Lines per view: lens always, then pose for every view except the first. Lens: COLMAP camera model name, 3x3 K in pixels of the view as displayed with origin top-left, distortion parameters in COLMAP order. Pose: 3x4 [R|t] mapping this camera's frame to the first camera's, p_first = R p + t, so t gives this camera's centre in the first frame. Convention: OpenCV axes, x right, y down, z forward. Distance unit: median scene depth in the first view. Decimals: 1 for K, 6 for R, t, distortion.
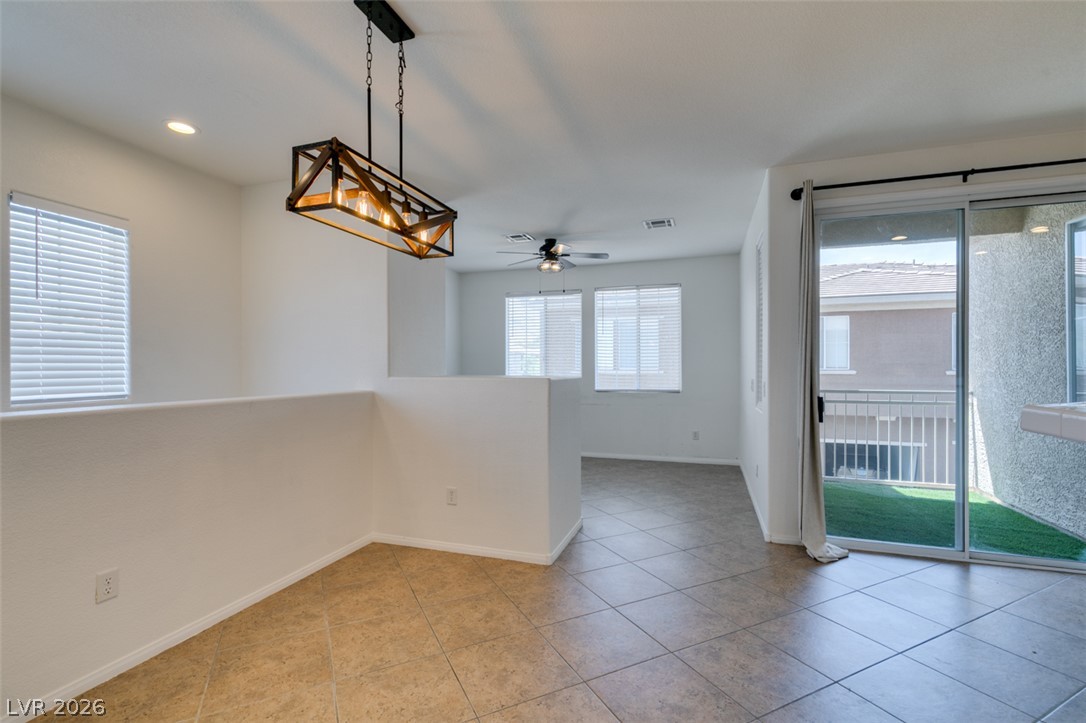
lens RADIAL K [[486.4, 0, 542.0], [0, 486.4, 366.8], [0, 0, 1]] dist [-0.000225, 0.000200]
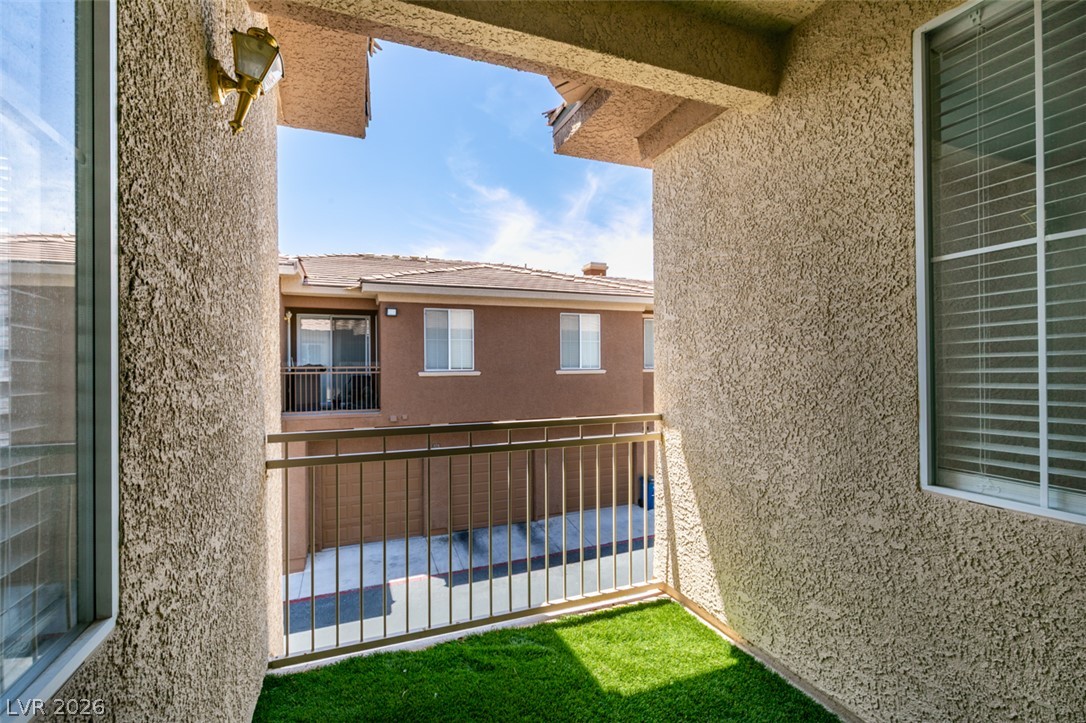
lens RADIAL K [[486.4, 0, 542.0], [0, 486.4, 366.8], [0, 0, 1]] dist [-0.000225, 0.000200]
pose [[0.762222, -0.006182, 0.647286, 0.486170], [0.005394, 0.999980, 0.003198, -0.007685], [-0.647293, 0.001054, 0.762241, 0.775742]]
